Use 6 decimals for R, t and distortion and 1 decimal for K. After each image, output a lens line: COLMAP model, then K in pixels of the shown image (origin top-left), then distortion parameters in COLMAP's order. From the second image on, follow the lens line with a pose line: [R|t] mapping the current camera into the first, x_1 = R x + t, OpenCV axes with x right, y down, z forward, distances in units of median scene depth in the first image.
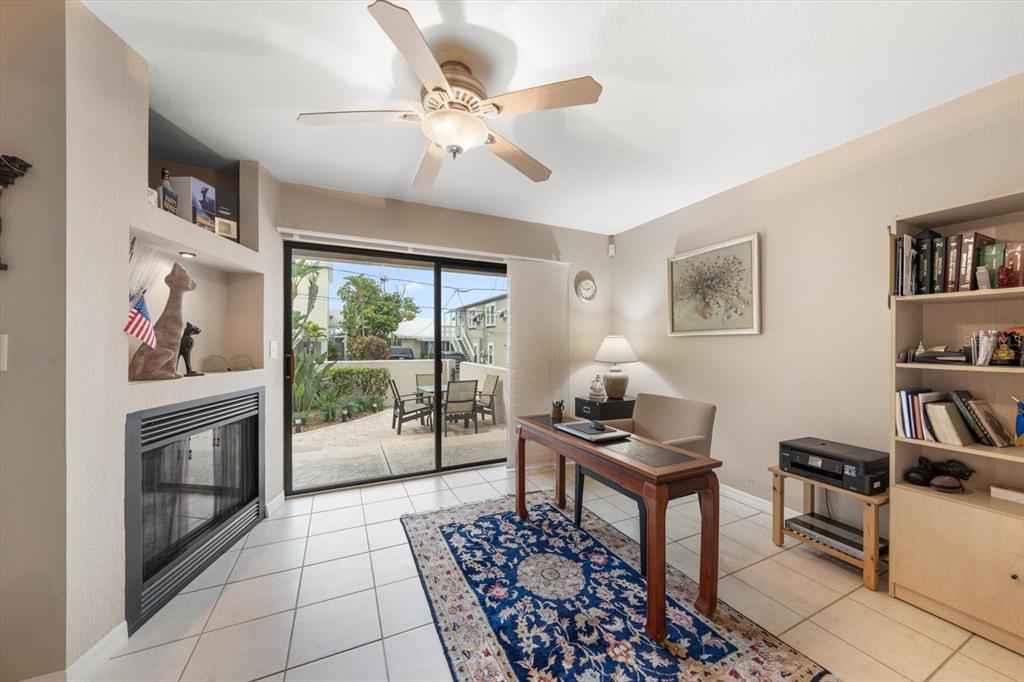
lens RADIAL K [[361.5, 0, 512.0], [0, 361.5, 341.0], [0, 0, 1]] dist [-0.000265, -0.000026]
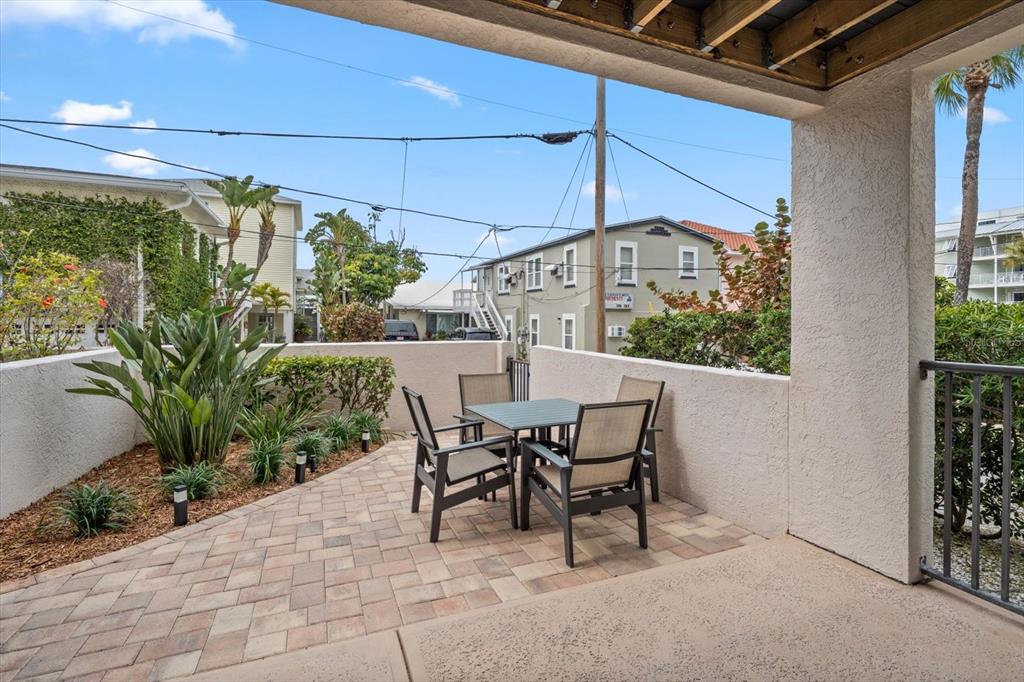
lens RADIAL K [[475.6, 0, 514.3], [0, 475.6, 311.6], [0, 0, 1]] dist [0.003509, -0.000377]
pose [[0.998888, 0.000947, -0.047139, -0.642300], [-0.001342, 0.999964, -0.008333, 0.073210], [0.047129, 0.008387, 0.998854, 1.578607]]
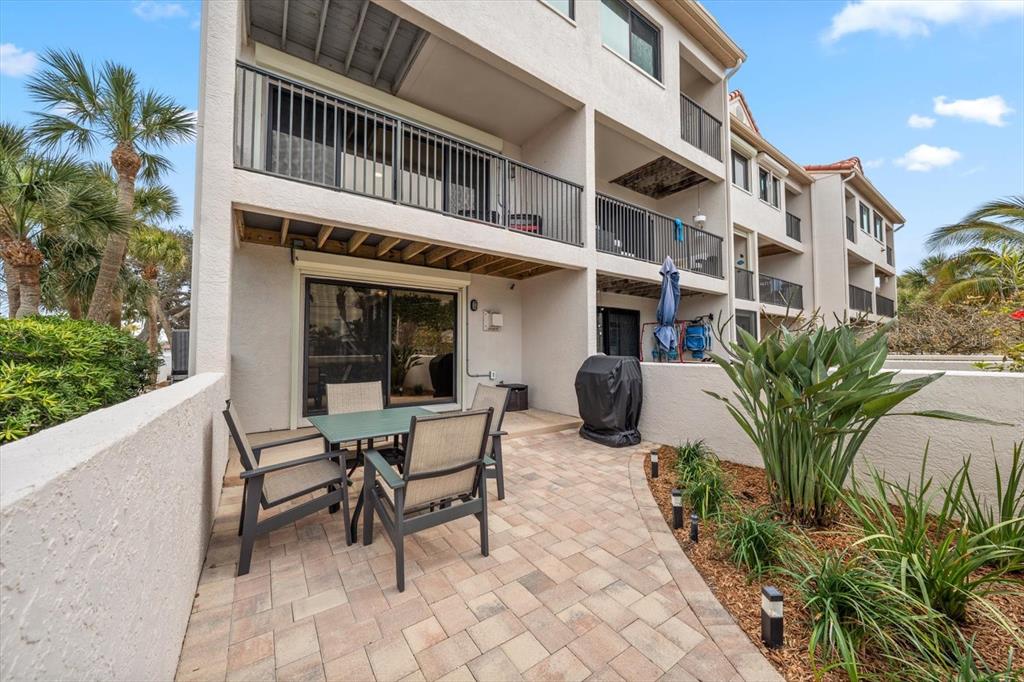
lens RADIAL K [[355.3, 0, 507.9], [0, 355.3, 333.8], [0, 0, 1]] dist [-0.001382, 0.000219]
pose [[-0.985742, -0.009417, -0.168002, -0.865160], [-0.001488, 0.998882, -0.047258, 0.174194], [0.168259, -0.046334, -0.984653, 4.878825]]
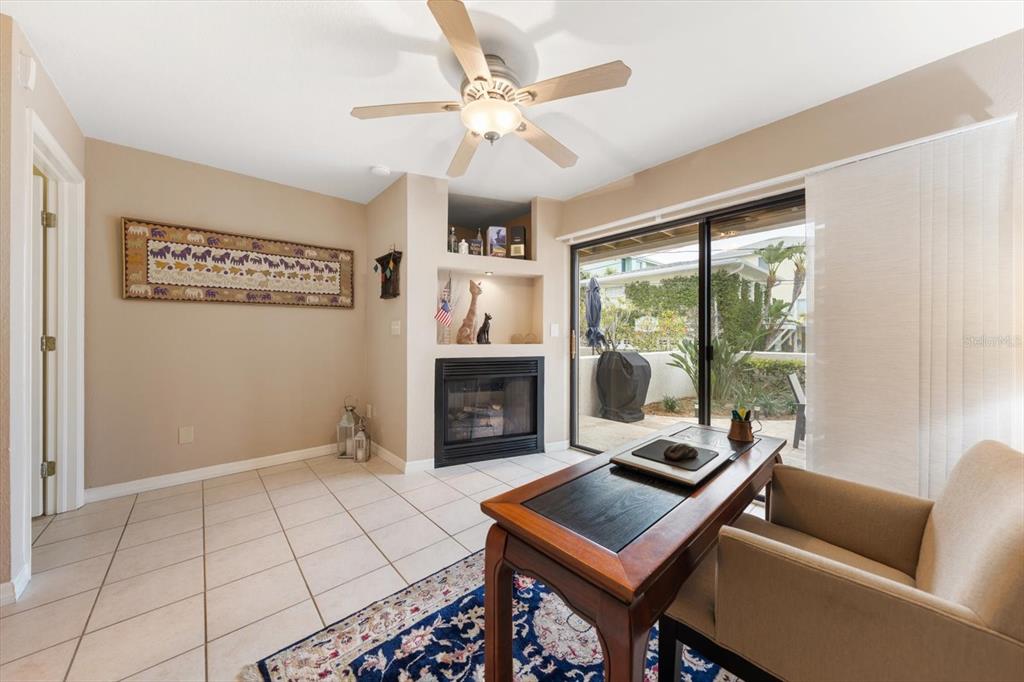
lens RADIAL K [[355.3, 0, 507.9], [0, 355.3, 333.8], [0, 0, 1]] dist [-0.001382, 0.000219]
pose [[0.270197, -0.006943, -0.962780, 0.771921], [0.004799, 0.999971, -0.005865, 0.059415], [0.962793, -0.003036, 0.270222, 0.665953]]
